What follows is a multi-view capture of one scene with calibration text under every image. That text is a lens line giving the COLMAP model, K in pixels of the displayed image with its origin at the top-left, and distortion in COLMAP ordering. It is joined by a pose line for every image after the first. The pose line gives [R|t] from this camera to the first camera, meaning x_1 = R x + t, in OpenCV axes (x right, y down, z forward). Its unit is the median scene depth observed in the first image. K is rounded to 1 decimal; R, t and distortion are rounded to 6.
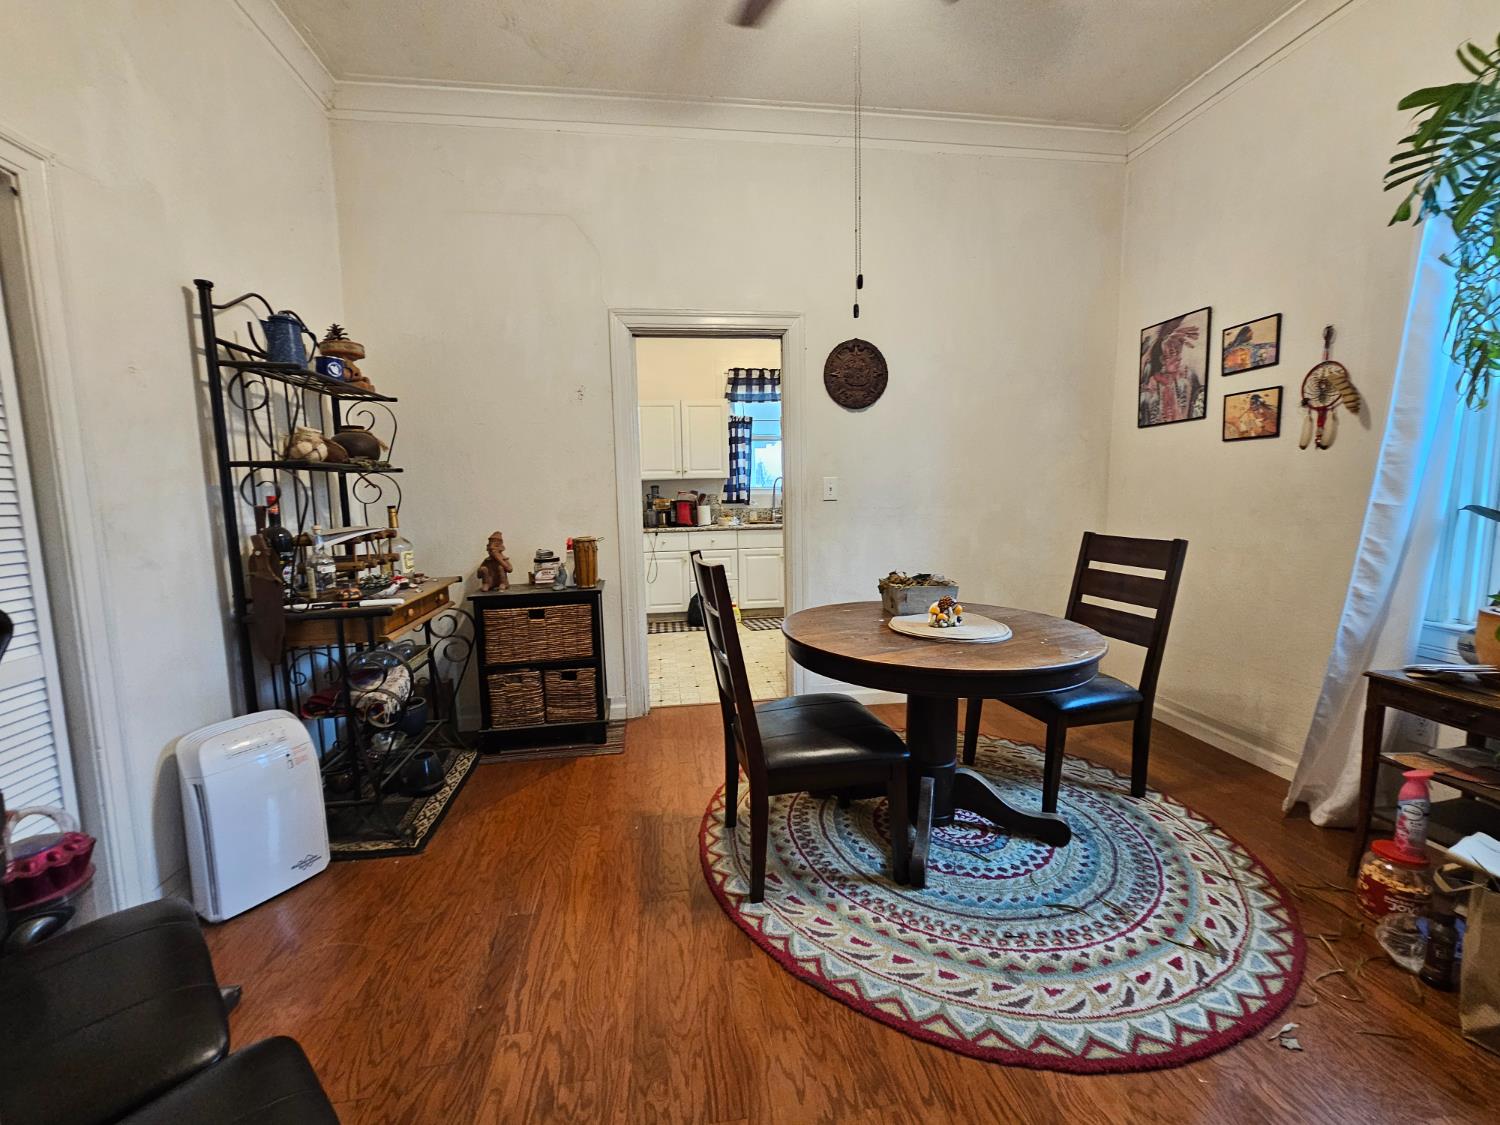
lens RADIAL K [[619.9, 0, 743.8], [0, 619.9, 563.2], [0, 0, 1]] dist [0.000997, 0.000226]
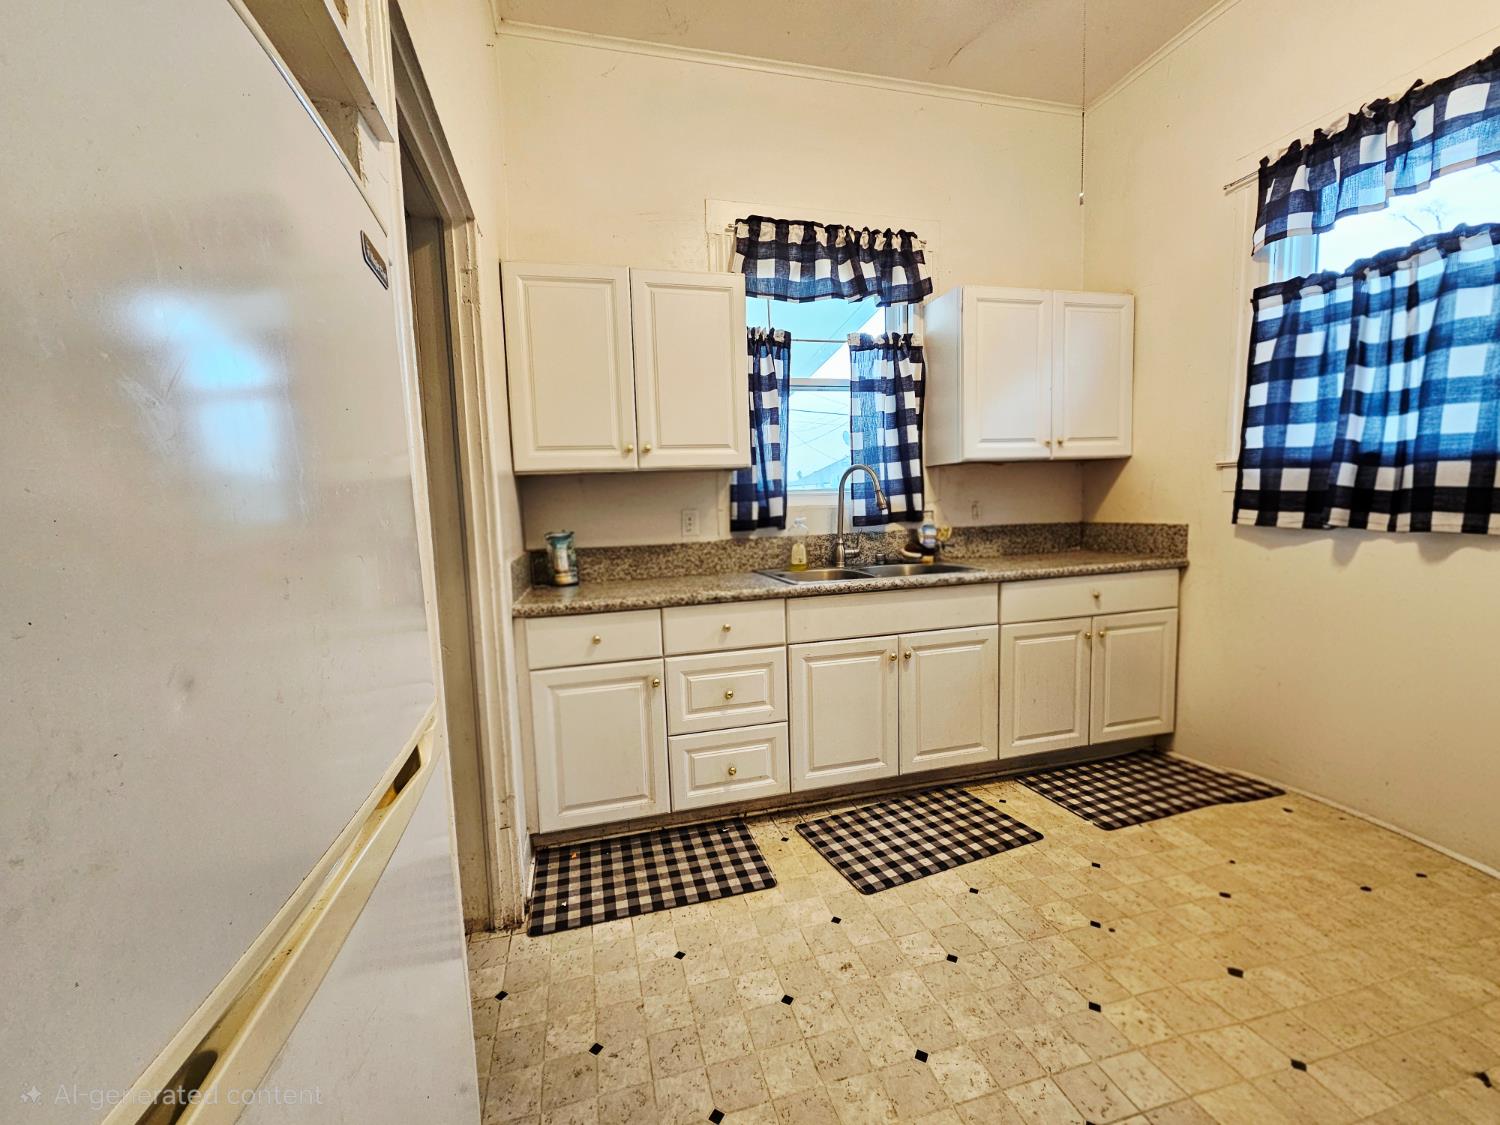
lens RADIAL K [[619.9, 0, 743.5], [0, 619.9, 562.1], [0, 0, 1]] dist [0.000997, 0.000226]
pose [[0.994594, -0.030121, 0.099375, -0.082828], [0.031779, 0.999380, -0.015151, -0.077822], [-0.098857, 0.018228, 0.994935, 0.676689]]
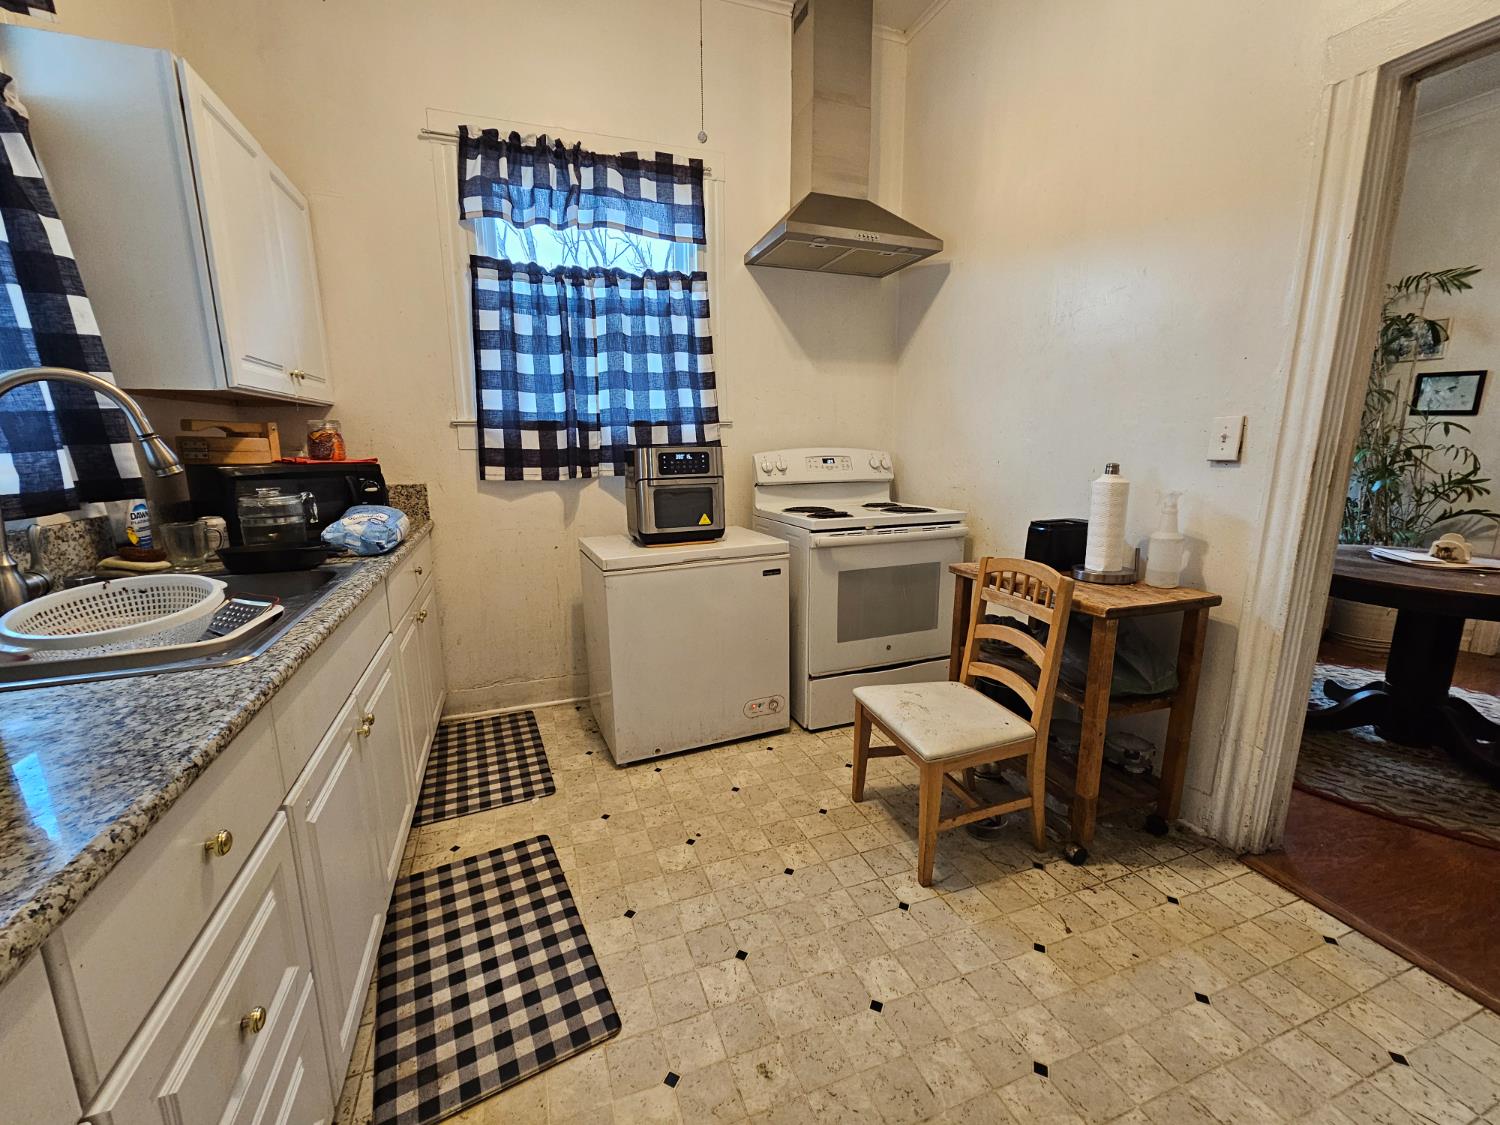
lens RADIAL K [[619.9, 0, 719.4], [0, 619.9, 565.8], [0, 0, 1]] dist [0.000997, 0.000226]
pose [[-0.180010, -0.173597, 0.968226, -0.246963], [0.129116, 0.971618, 0.198210, -0.124068], [-0.975154, 0.160693, -0.152487, 1.157049]]
